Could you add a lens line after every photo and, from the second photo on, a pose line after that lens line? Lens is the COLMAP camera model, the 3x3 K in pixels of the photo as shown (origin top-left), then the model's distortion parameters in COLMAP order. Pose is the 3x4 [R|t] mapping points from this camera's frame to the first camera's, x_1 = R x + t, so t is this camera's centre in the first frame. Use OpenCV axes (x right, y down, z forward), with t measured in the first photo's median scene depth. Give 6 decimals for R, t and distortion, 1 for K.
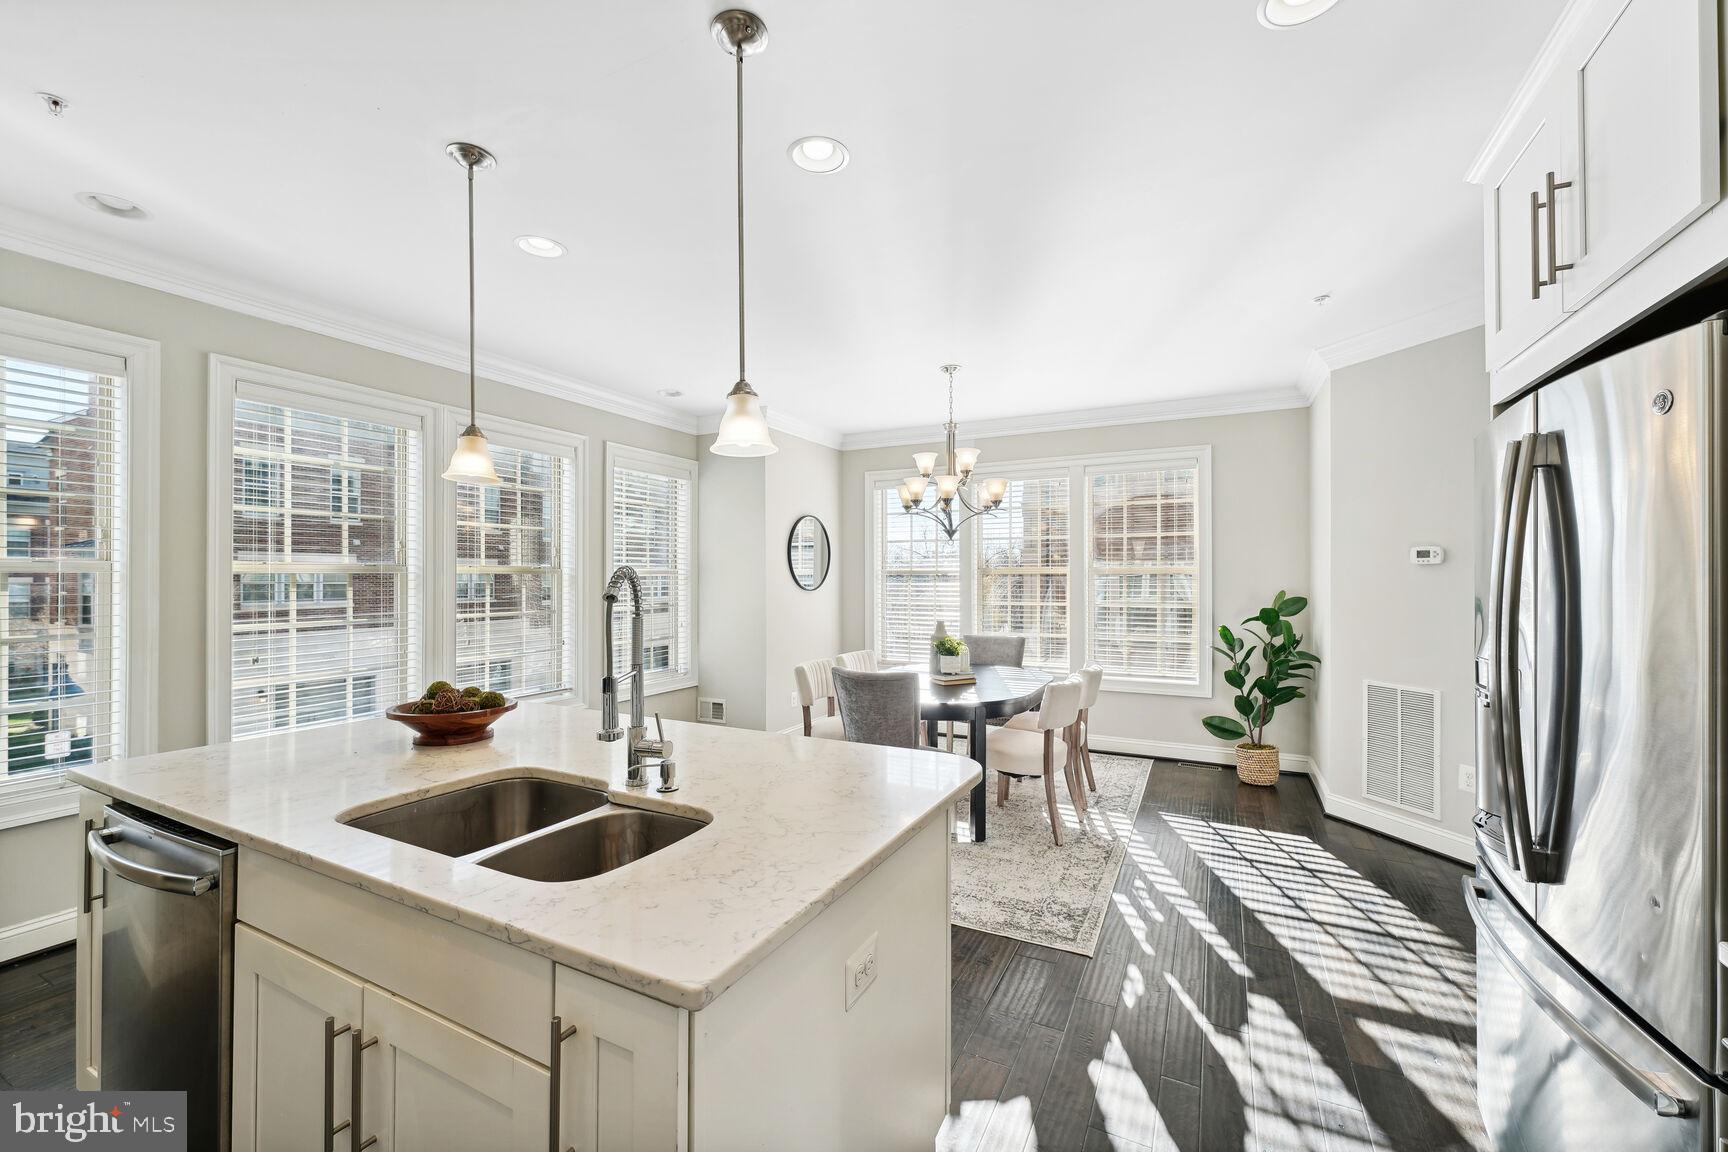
lens RADIAL K [[696.5, 0, 867.6], [0, 696.5, 578.3], [0, 0, 1]] dist [0.004700, 0.000431]
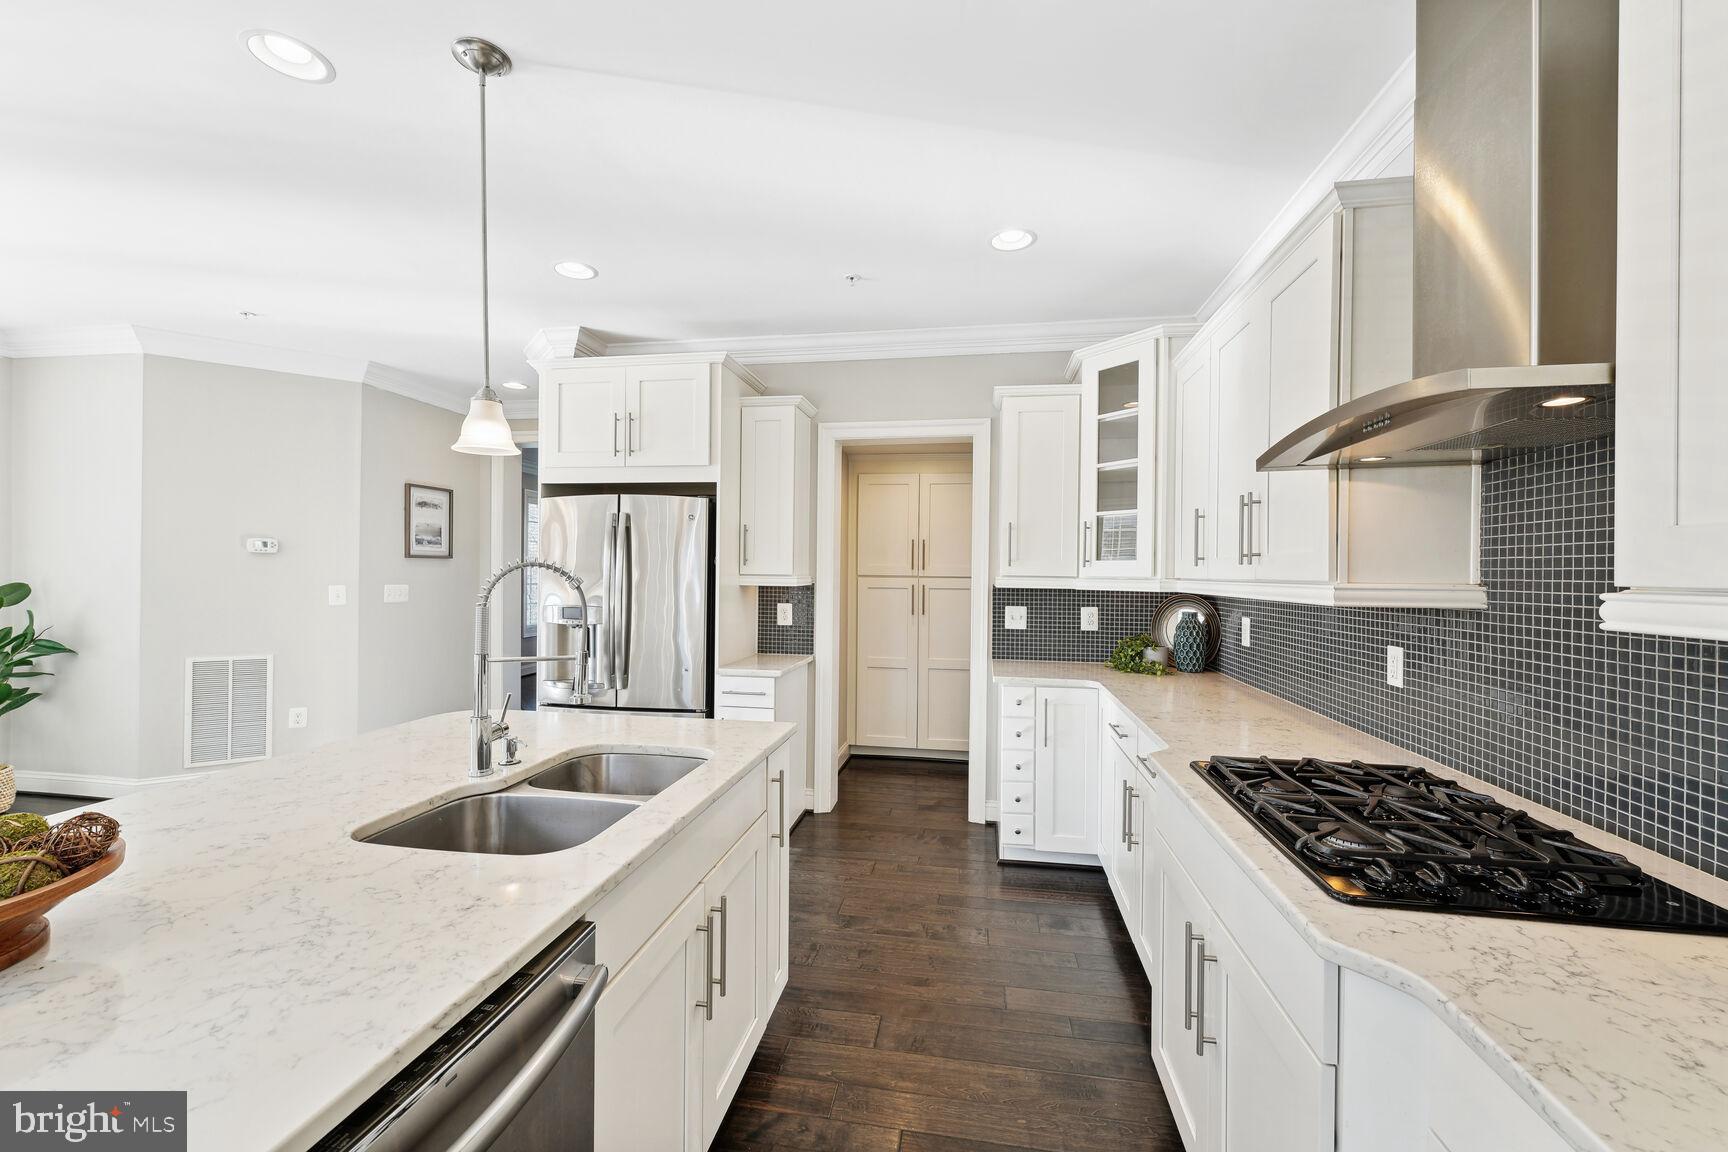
lens RADIAL K [[696.5, 0, 860.0], [0, 696.5, 576.2], [0, 0, 1]] dist [0.004700, 0.000431]
pose [[-0.302214, -0.010958, 0.953177, -1.474882], [-0.011922, 0.999899, 0.007716, -0.003826], [-0.953166, -0.009032, -0.302314, 0.809146]]
